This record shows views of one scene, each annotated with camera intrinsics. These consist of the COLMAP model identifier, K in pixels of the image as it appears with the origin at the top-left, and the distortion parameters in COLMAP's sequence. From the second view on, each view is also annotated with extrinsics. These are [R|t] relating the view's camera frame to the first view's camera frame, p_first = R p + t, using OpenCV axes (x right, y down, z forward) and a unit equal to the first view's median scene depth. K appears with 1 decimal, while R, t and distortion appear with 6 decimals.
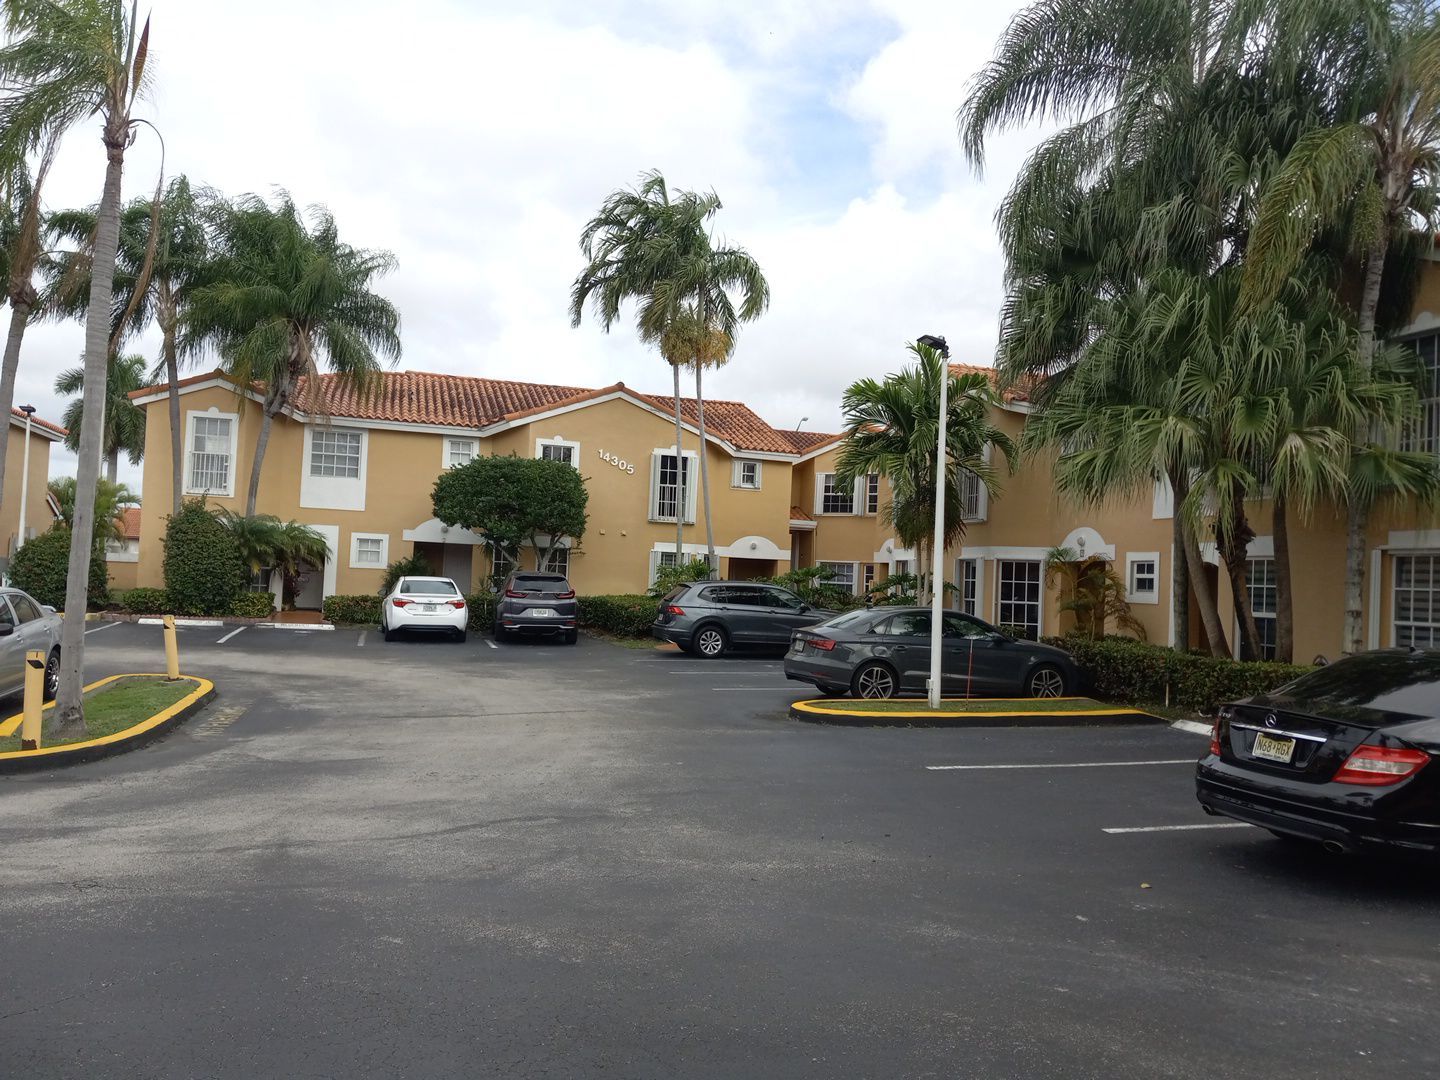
lens RADIAL K [[1057.0, 0, 720.0], [0, 1057.0, 540.0], [0, 0, 1]] dist [-0.000926, -0.001416]
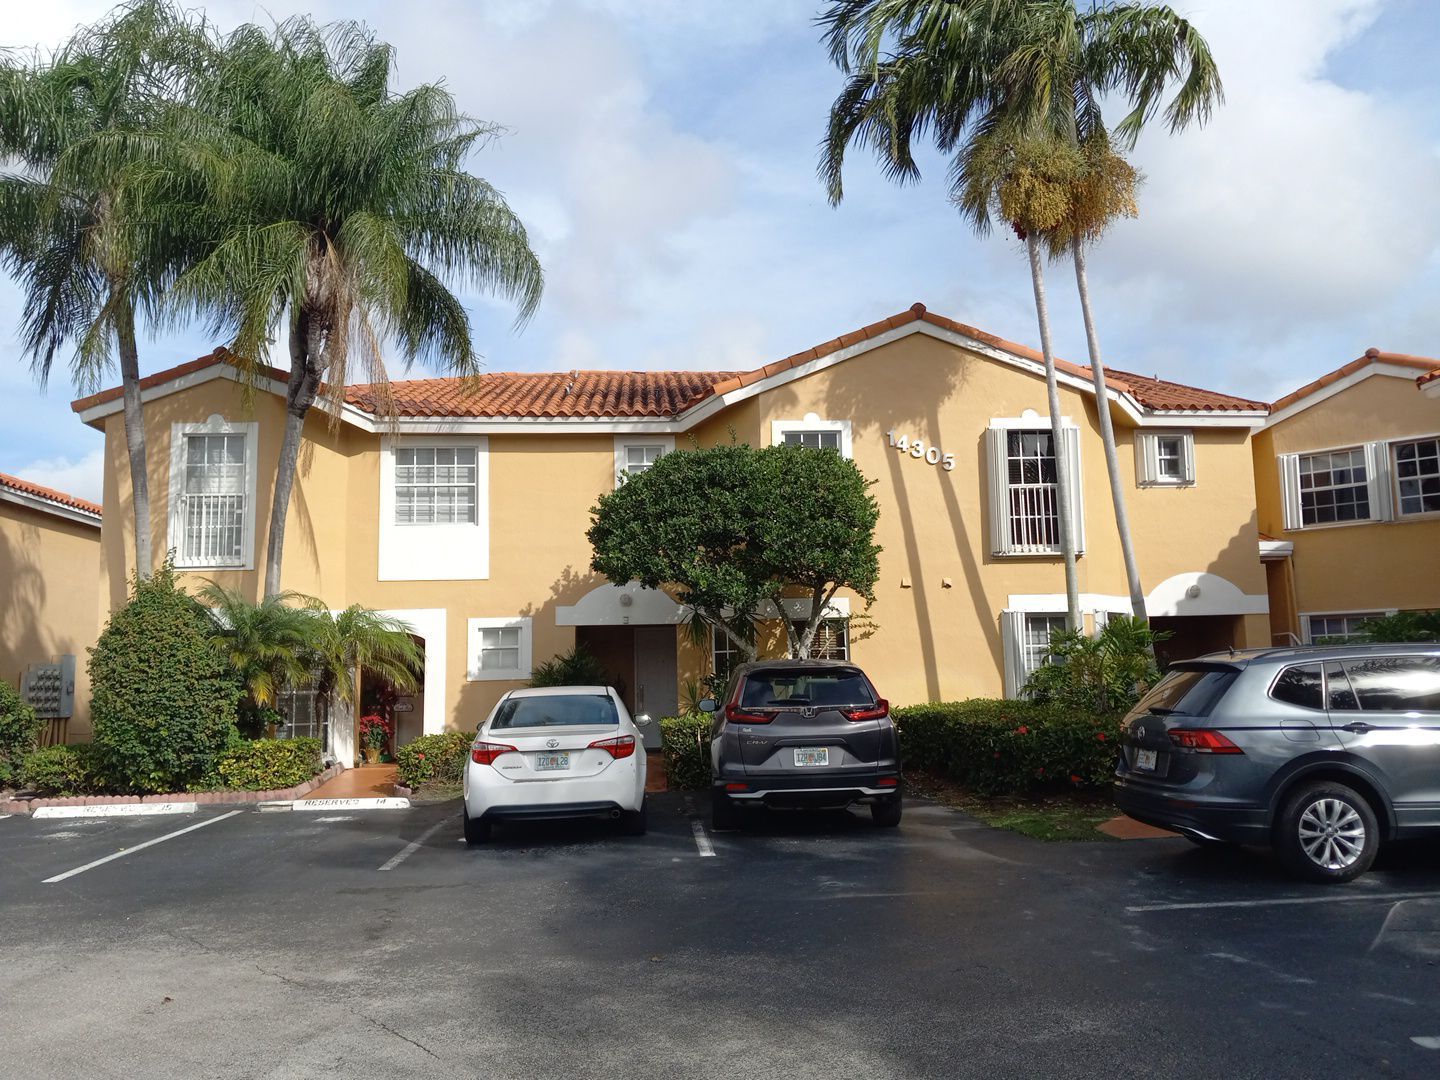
lens RADIAL K [[1094.6, 0, 720.0], [0, 1094.6, 540.0], [0, 0, 1]] dist [0.040416, -0.000715]
pose [[0.970464, -0.092948, -0.222622, -0.082338], [0.072644, 0.992558, -0.097735, 0.019249], [0.230049, 0.078676, 0.969994, 0.463059]]
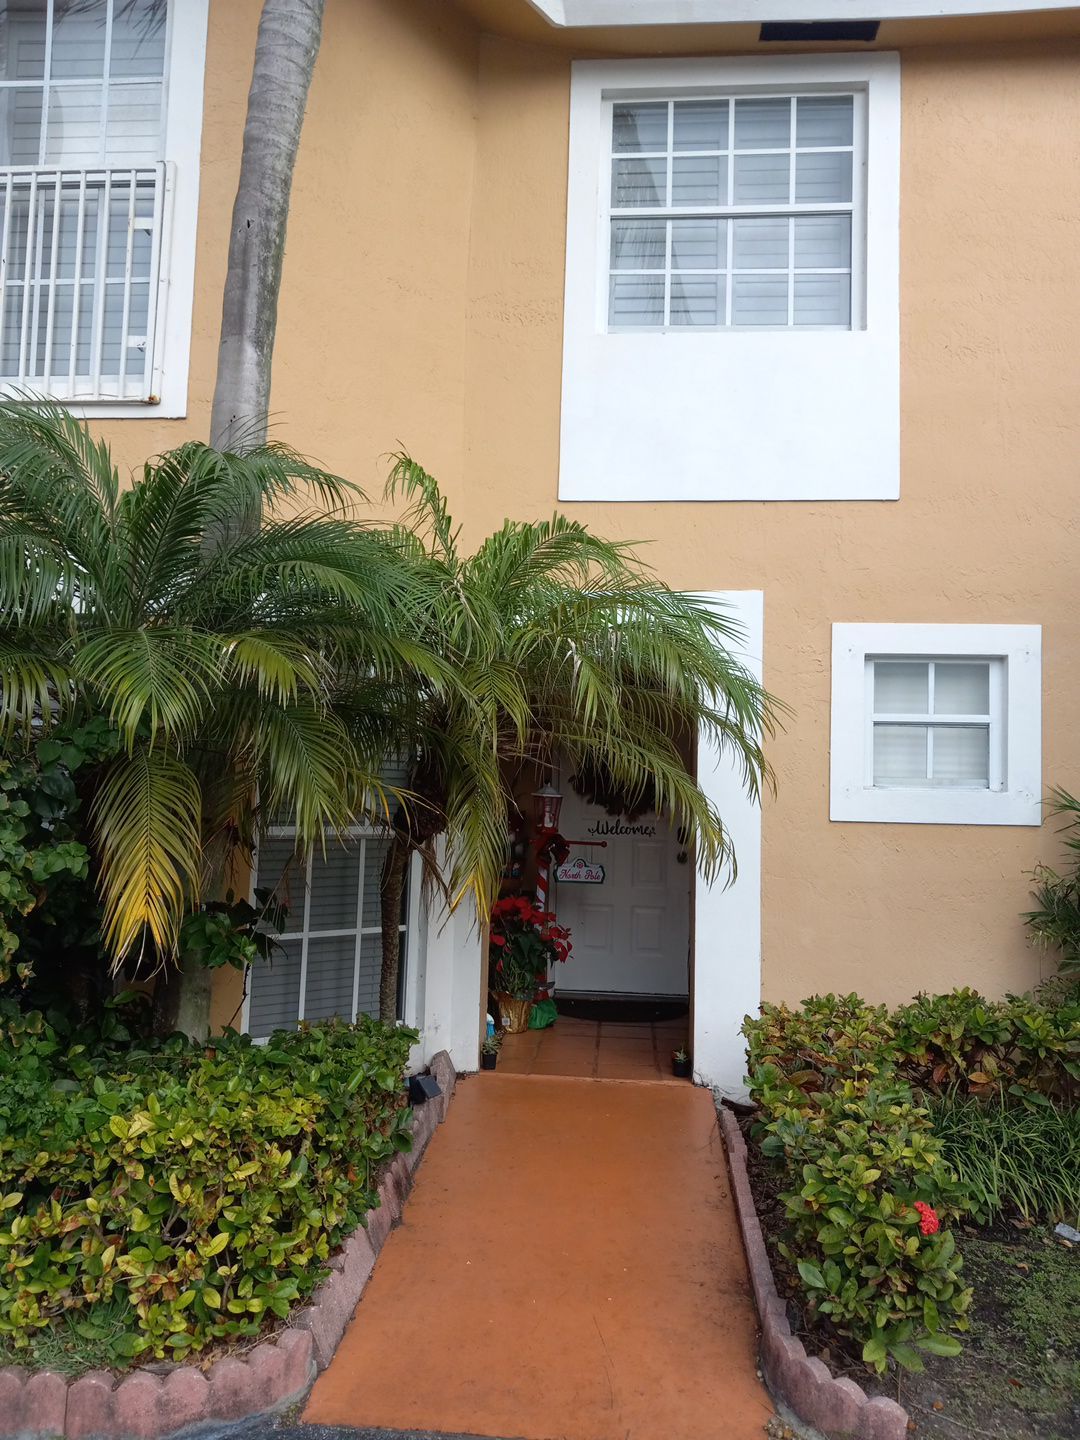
lens RADIAL K [[1186.1, 0, 540.0], [0, 1186.1, 720.0], [0, 0, 1]] dist [0.006531, 0.008572]
pose [[0.917875, -0.047238, -0.394047, -0.323559], [0.032141, 0.998478, -0.044828, 0.017205], [0.395565, 0.028481, 0.917996, 0.815160]]
